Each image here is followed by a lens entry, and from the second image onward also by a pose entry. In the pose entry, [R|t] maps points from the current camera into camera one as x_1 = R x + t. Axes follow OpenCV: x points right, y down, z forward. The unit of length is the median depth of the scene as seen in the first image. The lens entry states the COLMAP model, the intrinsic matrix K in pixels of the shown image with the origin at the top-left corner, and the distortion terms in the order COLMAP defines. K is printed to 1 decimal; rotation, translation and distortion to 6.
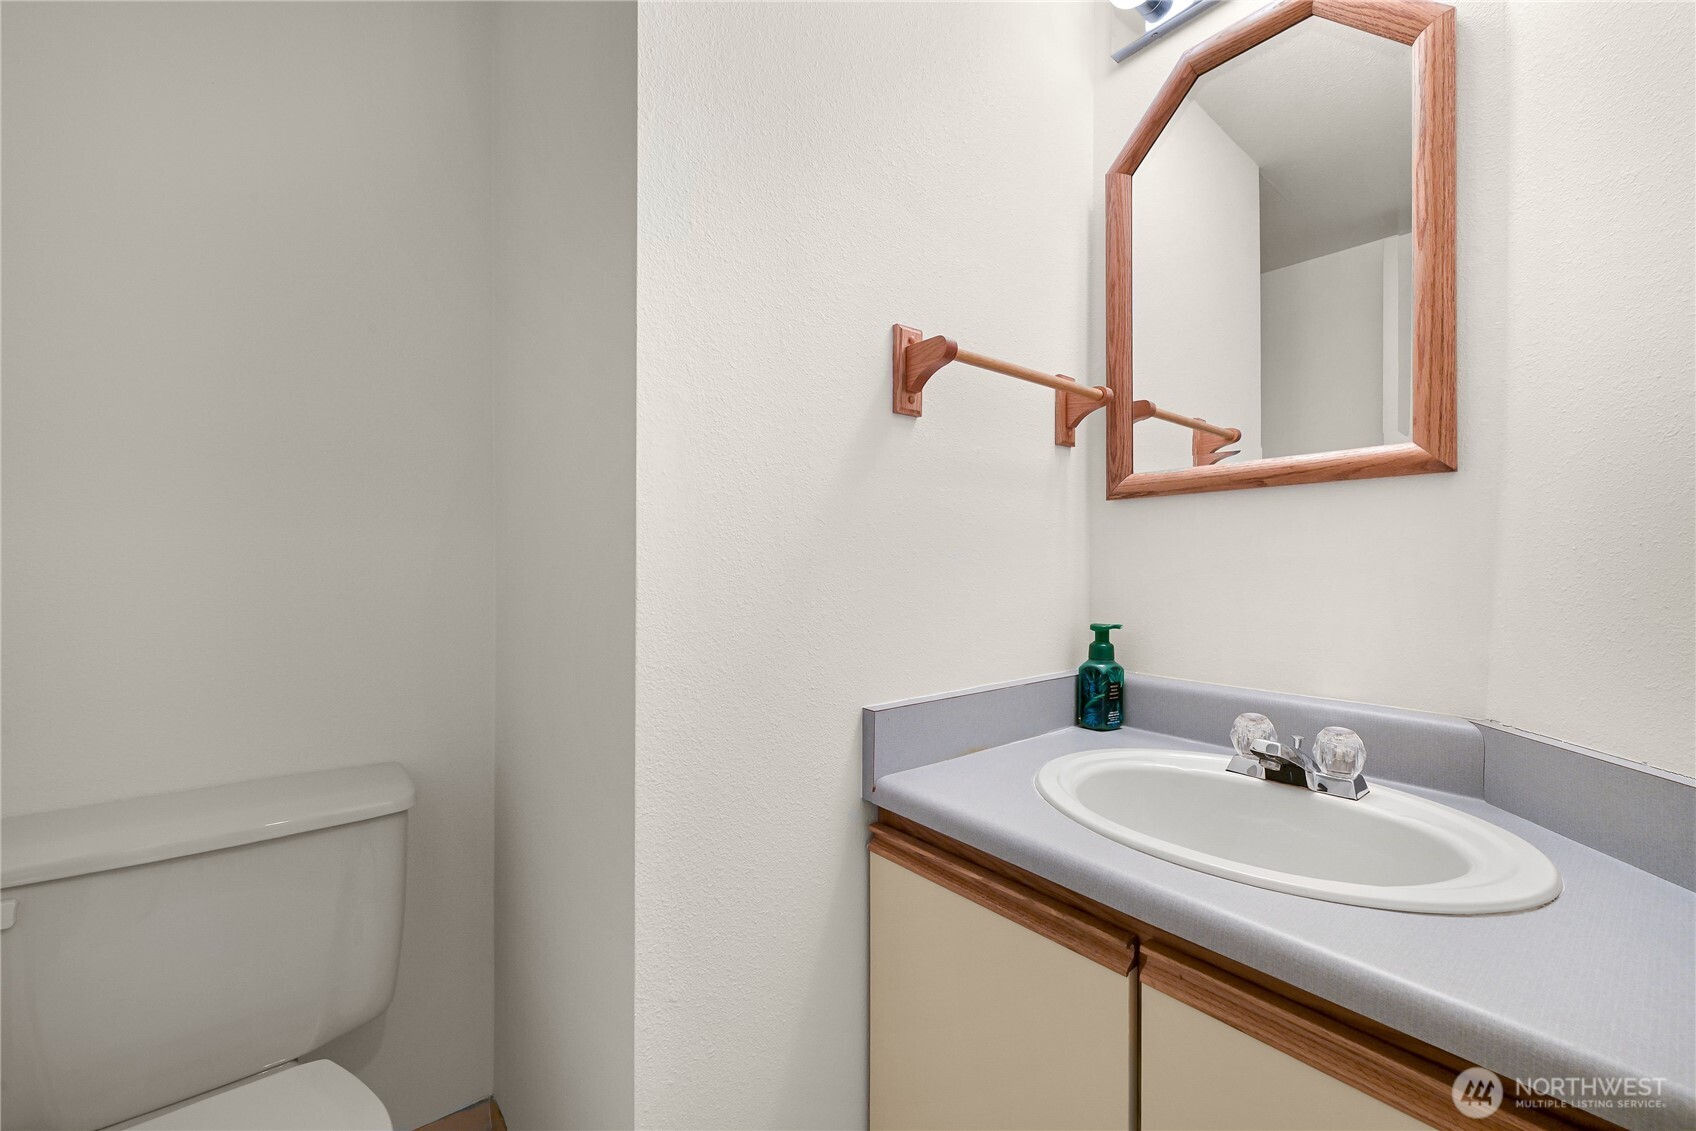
lens RADIAL K [[672.2, 0, 851.5], [0, 672.2, 560.6], [0, 0, 1]] dist [0.001018, 0.000026]
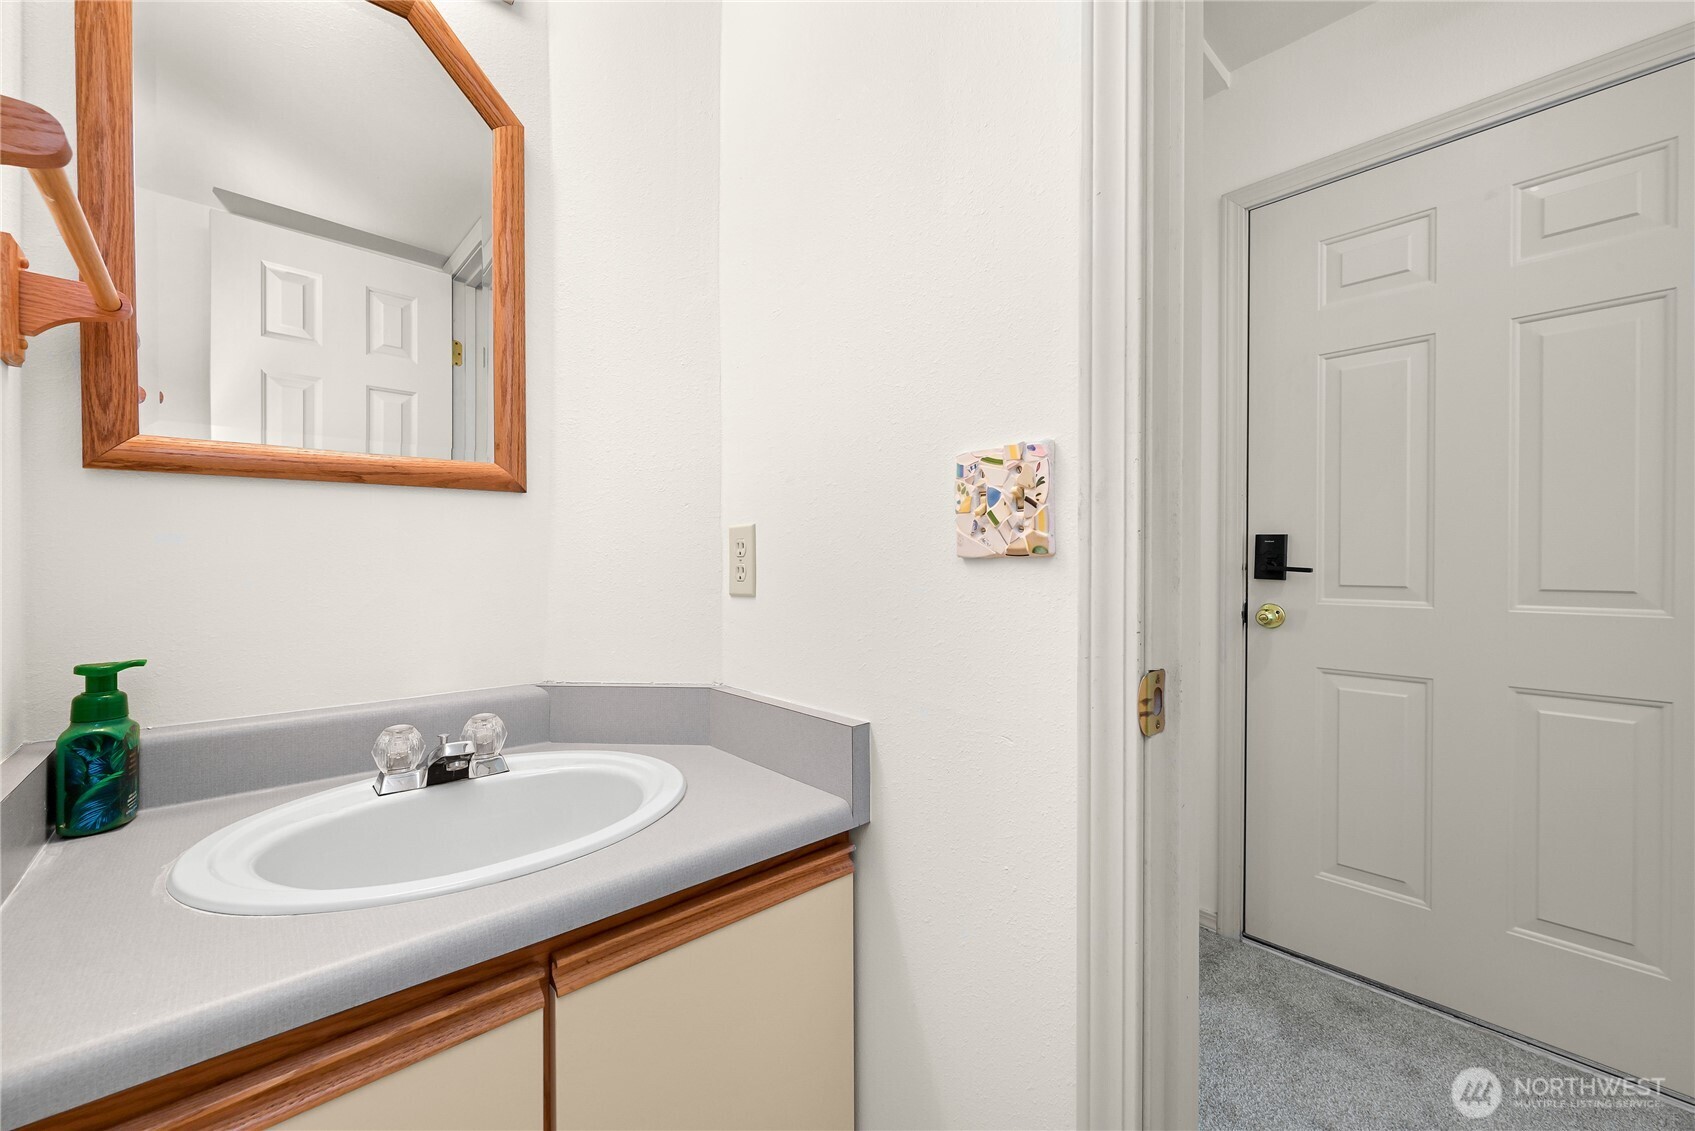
lens RADIAL K [[671.8, 0, 851.0], [0, 671.8, 560.6], [0, 0, 1]] dist [0.001018, 0.000026]
pose [[-0.052238, -0.008234, 0.998601, -0.304687], [-0.007769, 0.999939, 0.007839, -0.013916], [-0.998604, -0.007348, -0.052298, 0.333878]]
